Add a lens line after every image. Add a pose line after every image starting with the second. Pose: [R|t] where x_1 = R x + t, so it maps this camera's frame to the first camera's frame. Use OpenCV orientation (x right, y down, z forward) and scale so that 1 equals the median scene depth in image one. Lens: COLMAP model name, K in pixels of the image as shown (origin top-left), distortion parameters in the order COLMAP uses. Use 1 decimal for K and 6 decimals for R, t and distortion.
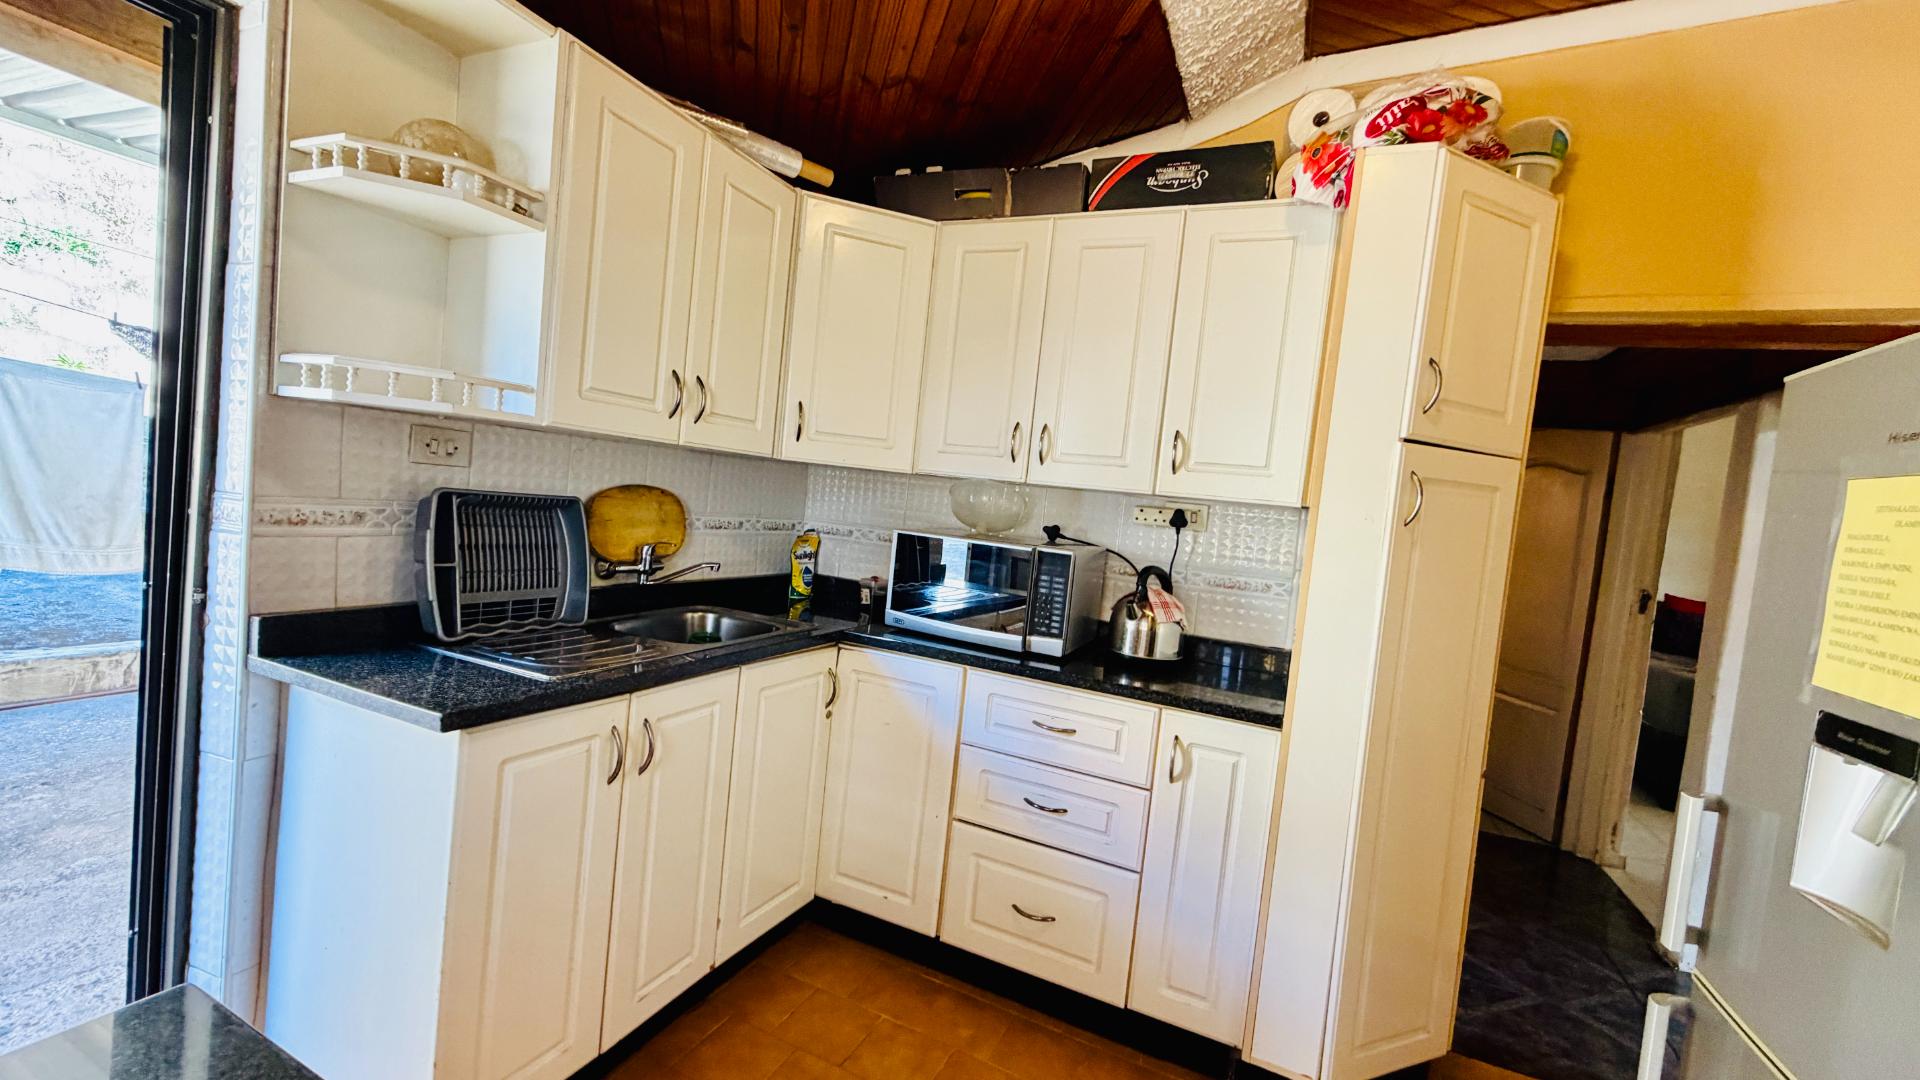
lens RADIAL K [[766.2, 0, 957.3], [0, 766.2, 537.8], [0, 0, 1]] dist [0.000602, -0.000077]
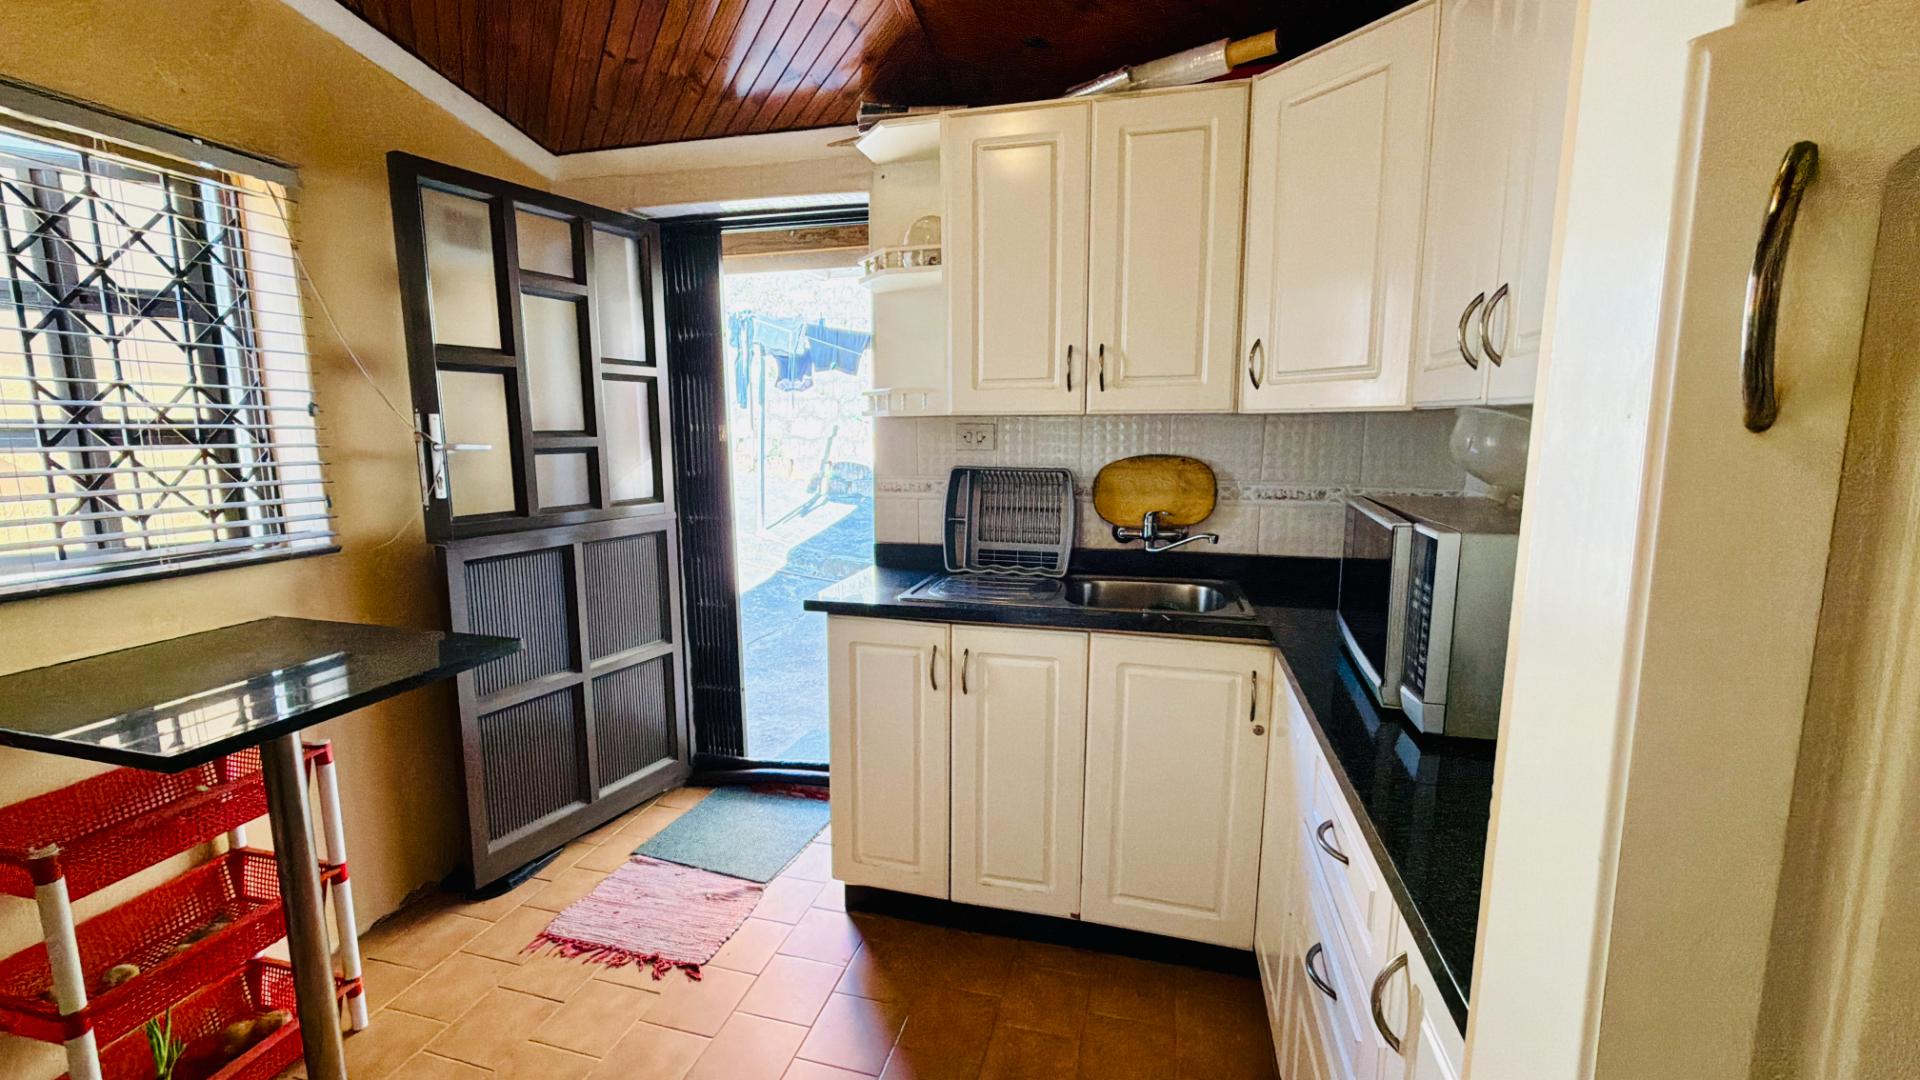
lens RADIAL K [[766.2, 0, 957.3], [0, 766.2, 537.8], [0, 0, 1]] dist [0.000602, -0.000077]
pose [[0.164844, 0.041381, -0.985451, 0.628096], [-0.029077, 0.998889, 0.037081, 0.013704], [0.985891, 0.022542, 0.165864, 0.632294]]
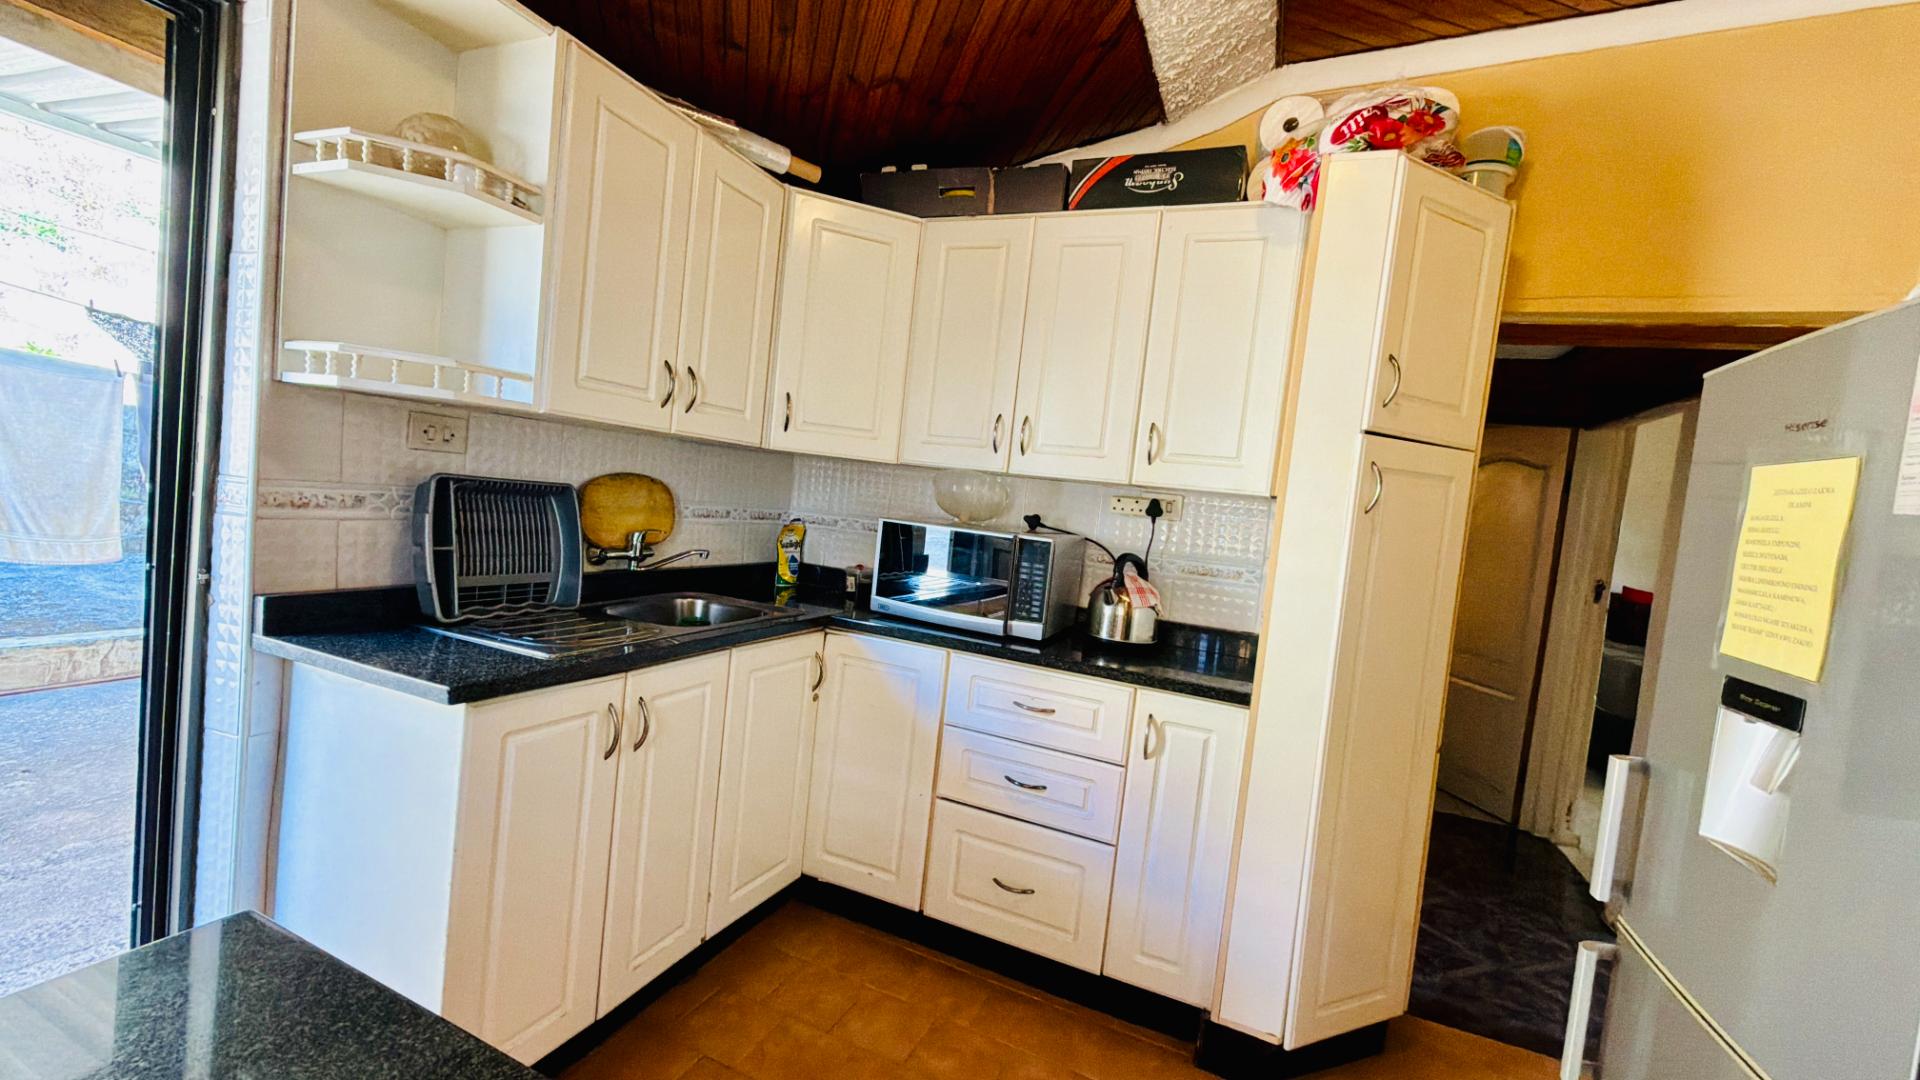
lens RADIAL K [[766.2, 0, 957.3], [0, 766.2, 537.8], [0, 0, 1]] dist [0.000602, -0.000077]
pose [[0.999689, 0.002142, 0.024863, -0.004062], [-0.002287, 0.999981, 0.005787, 0.011412], [-0.024850, -0.005842, 0.999674, -0.036224]]
